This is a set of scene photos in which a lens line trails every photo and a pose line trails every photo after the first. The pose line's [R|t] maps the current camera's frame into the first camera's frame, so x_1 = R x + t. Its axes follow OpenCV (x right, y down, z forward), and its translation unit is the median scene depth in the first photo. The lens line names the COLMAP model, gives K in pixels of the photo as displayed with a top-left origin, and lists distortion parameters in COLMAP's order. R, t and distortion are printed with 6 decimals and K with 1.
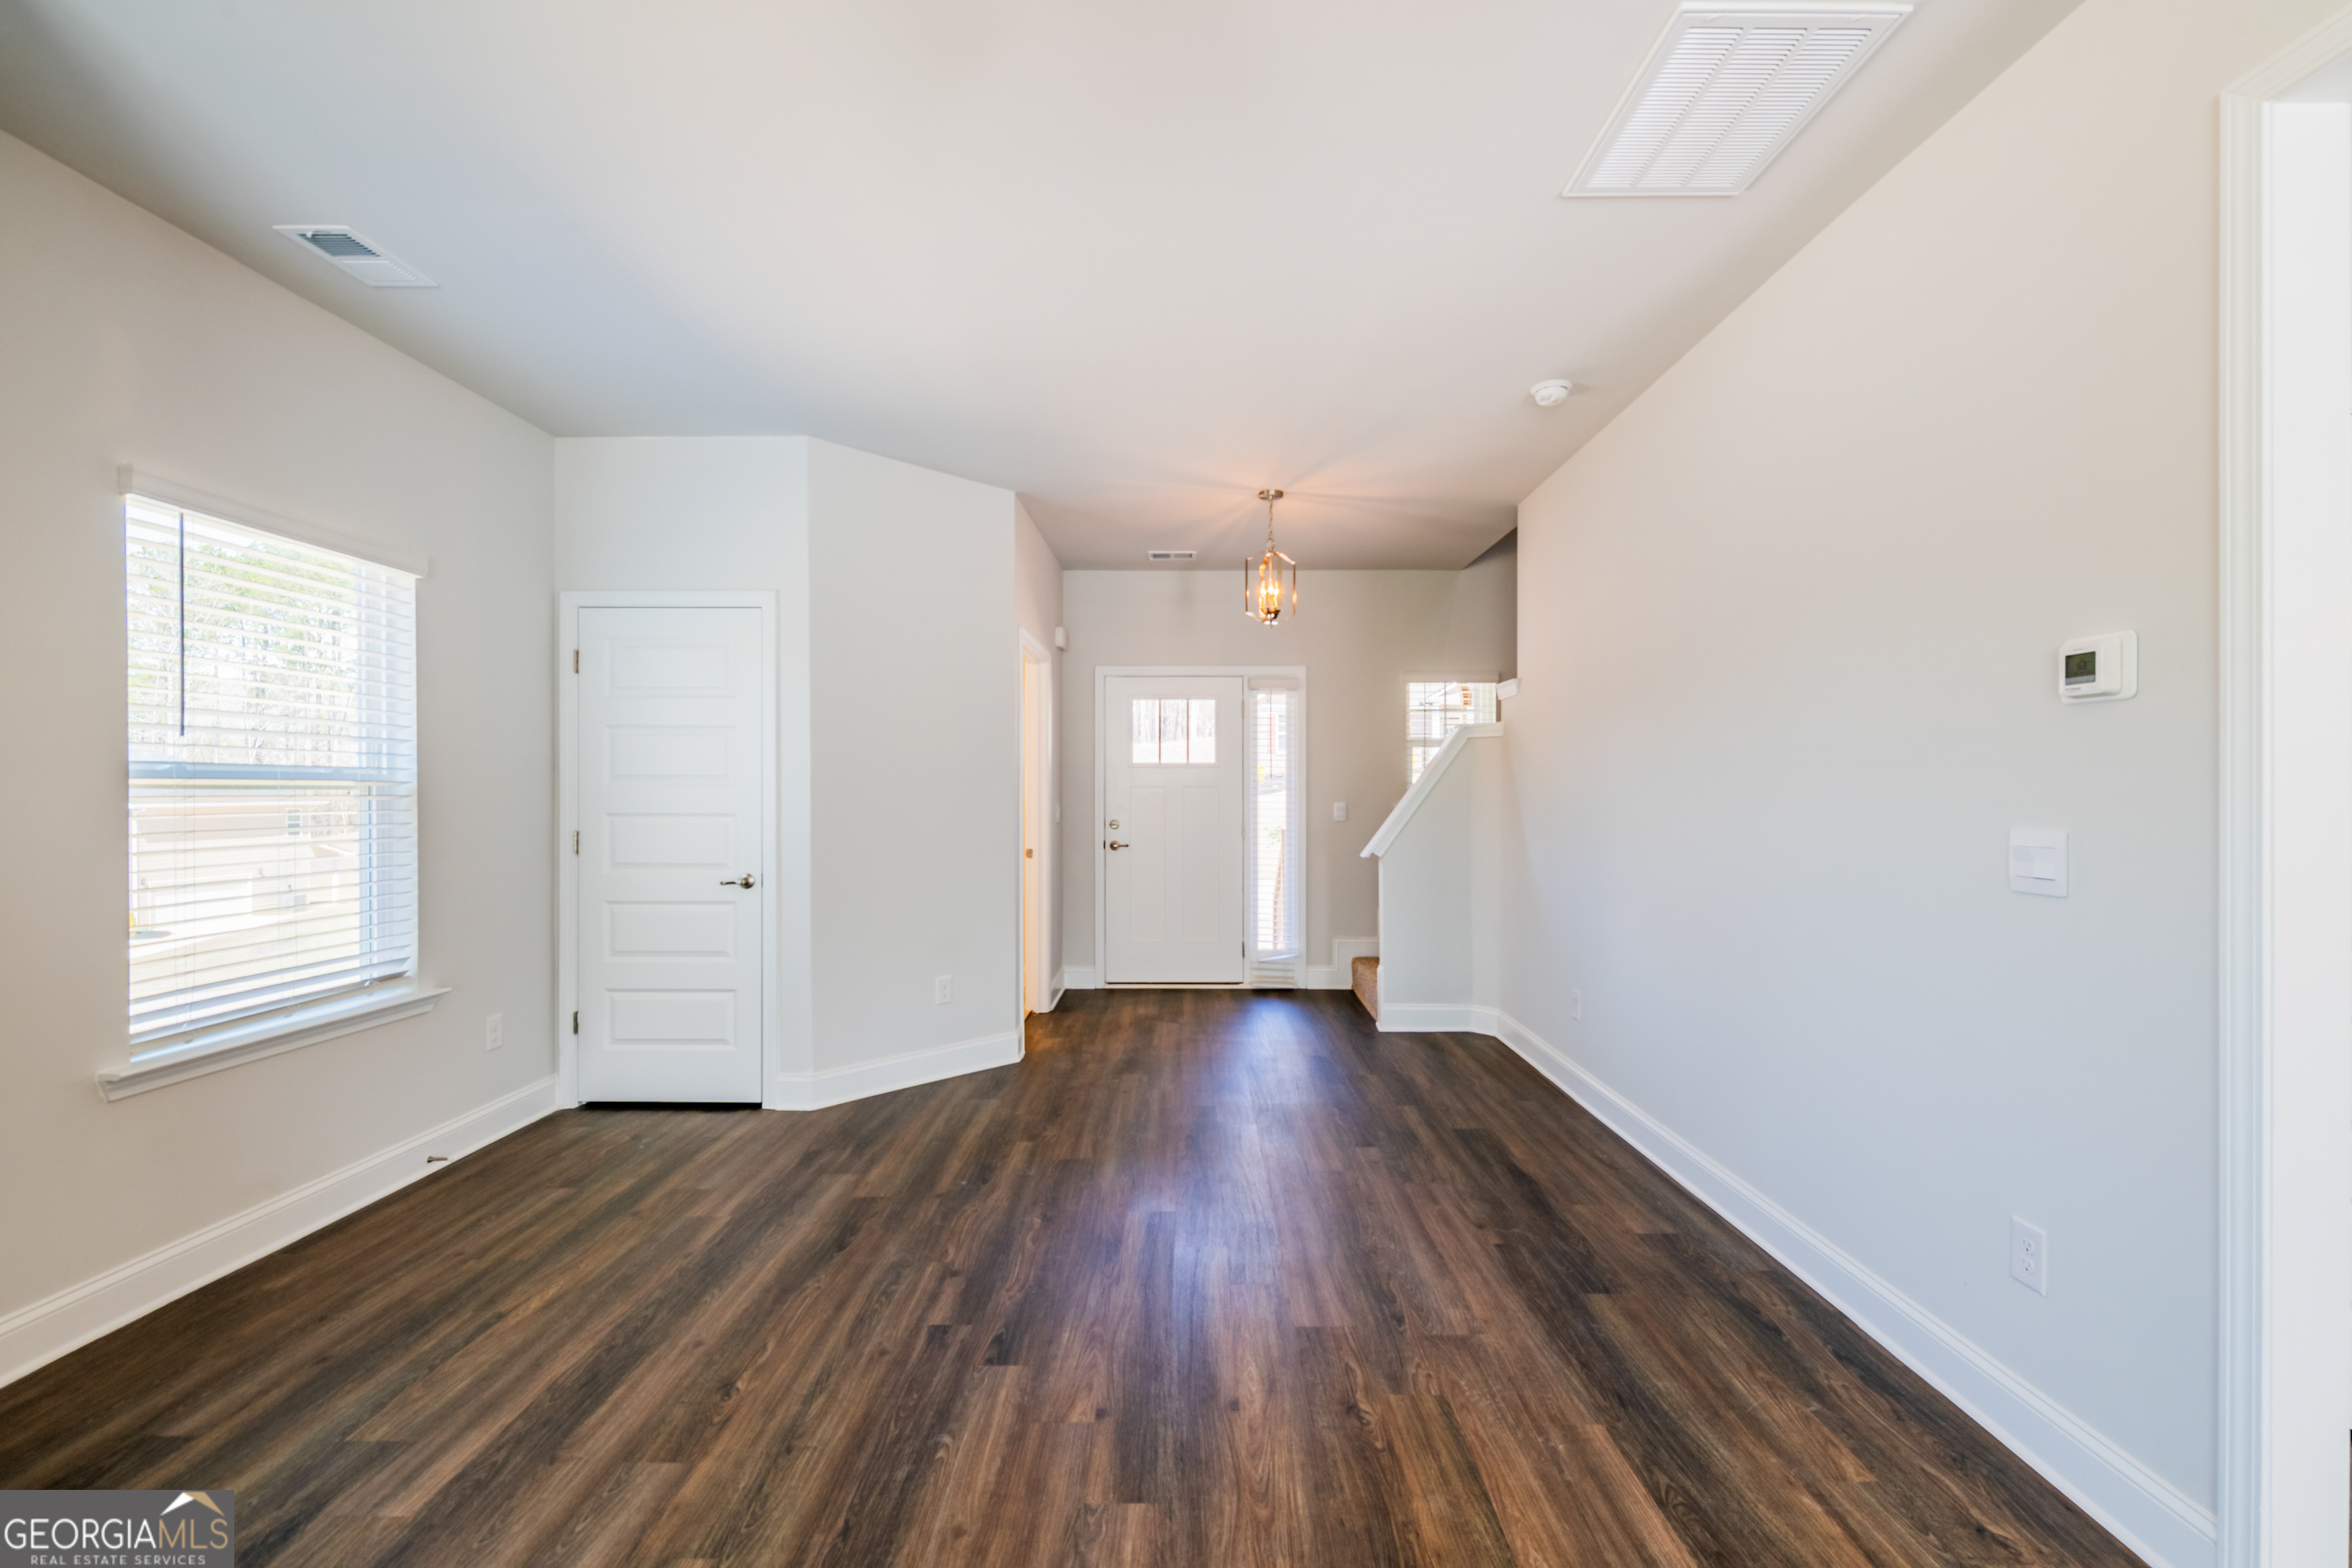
lens RADIAL K [[987.7, 0, 1187.8], [0, 987.7, 795.0], [0, 0, 1]] dist [0.013922, -0.000322]
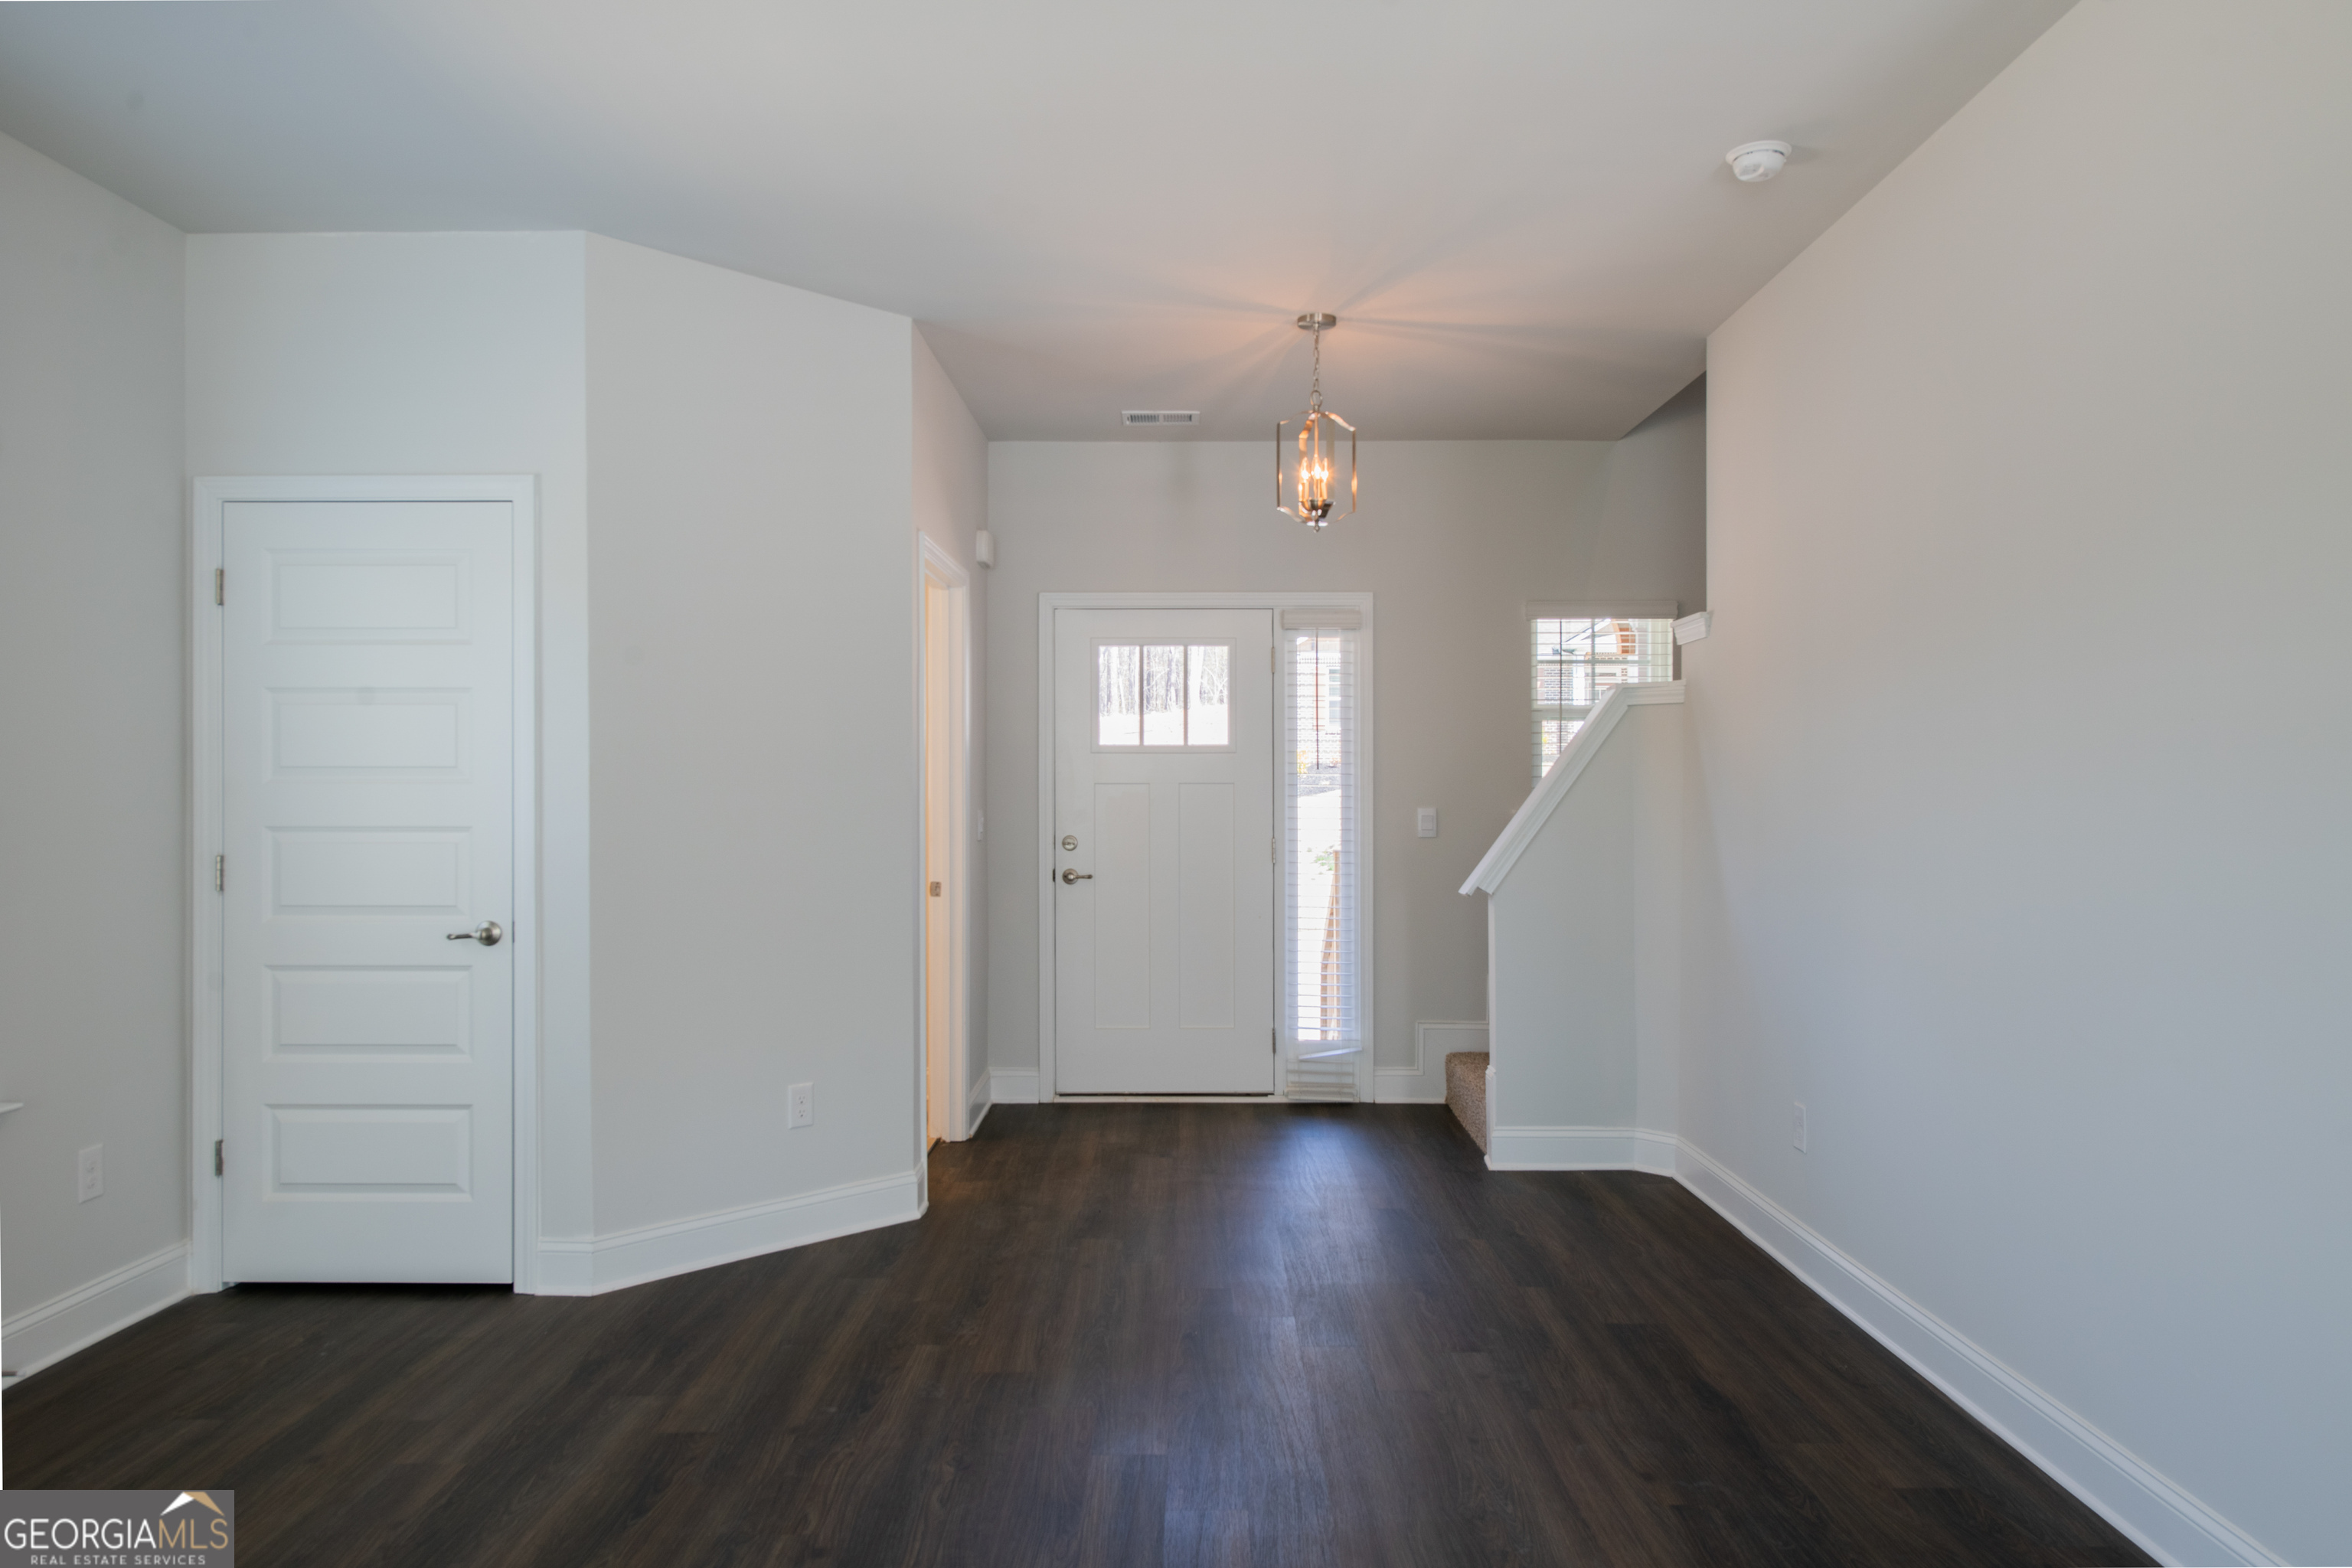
lens RADIAL K [[1571.4, 0, 1181.9], [0, 1571.4, 790.1], [0, 0, 1]] dist [0.022971, -0.005853]
pose [[0.999995, -0.001337, -0.002690, 0.000288], [0.001326, 0.999991, -0.003976, -0.000029], [0.002695, 0.003972, 0.999988, -0.008885]]
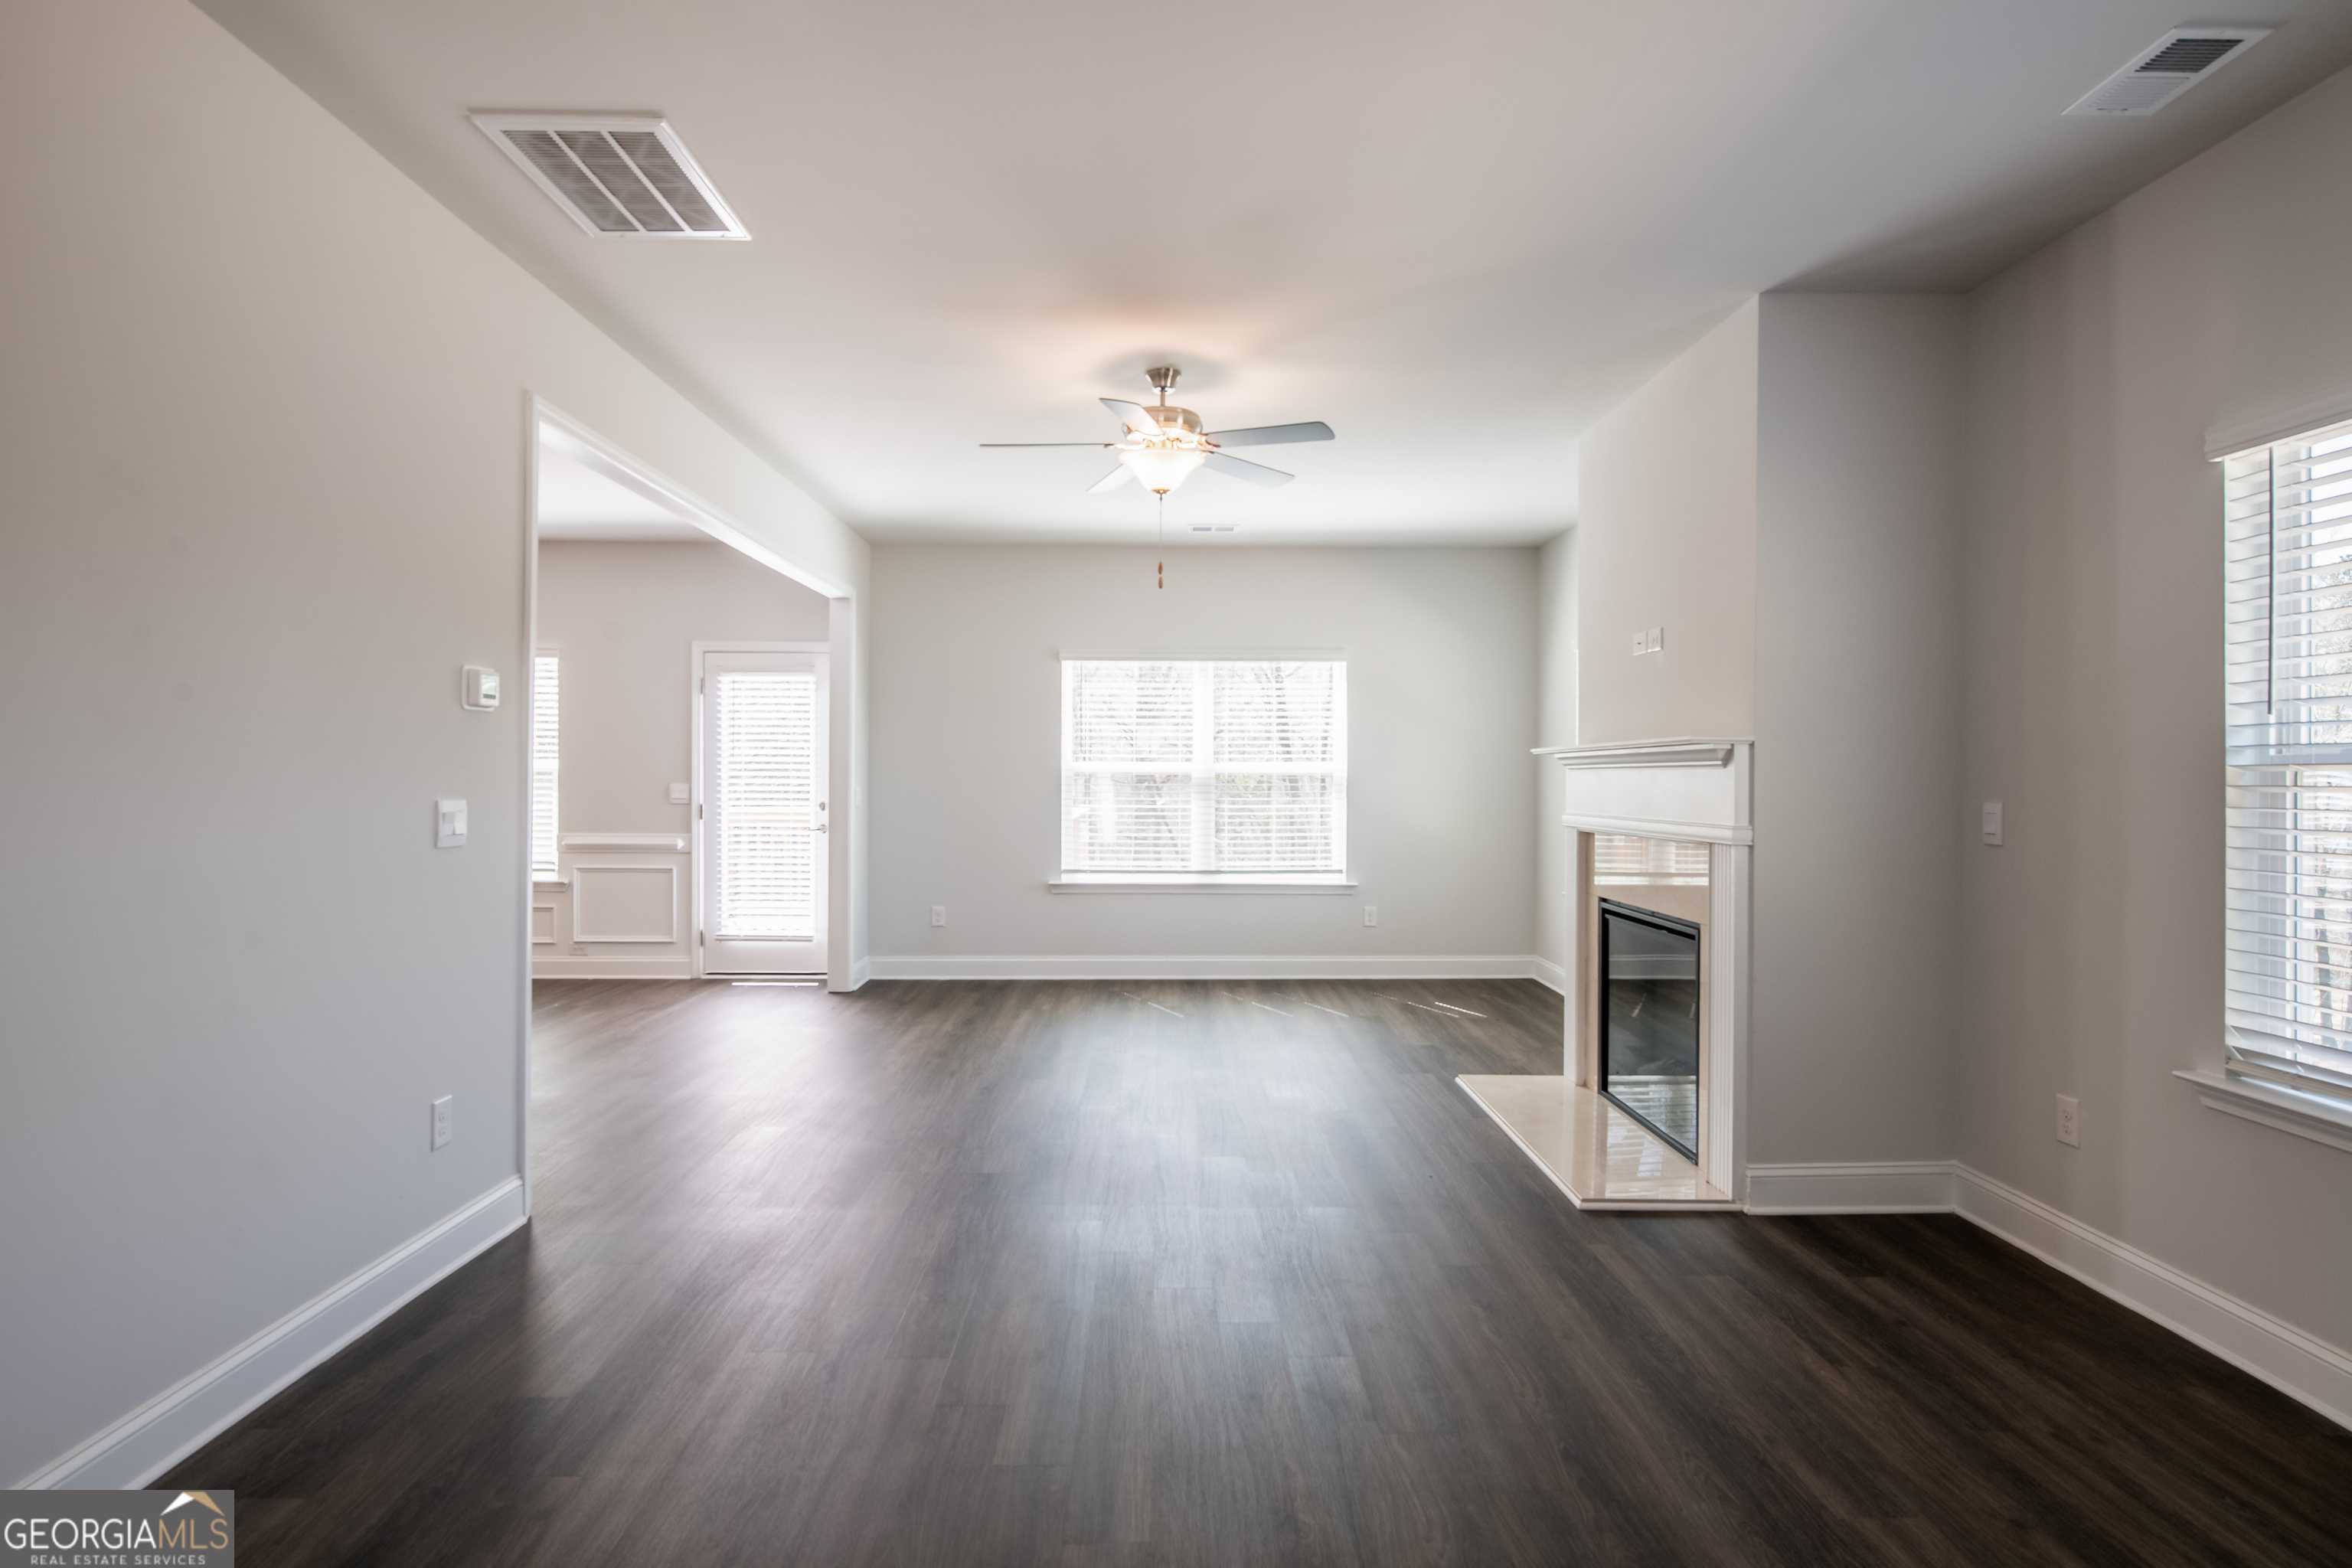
lens RADIAL K [[1184.1, 0, 1188.6], [0, 1184.1, 785.7], [0, 0, 1]] dist [-0.015658, -0.000301]
pose [[-0.999752, -0.007806, -0.020865, -0.061845], [-0.007925, 0.999953, 0.005658, 0.002640], [0.020820, 0.005822, -0.999766, 1.497159]]
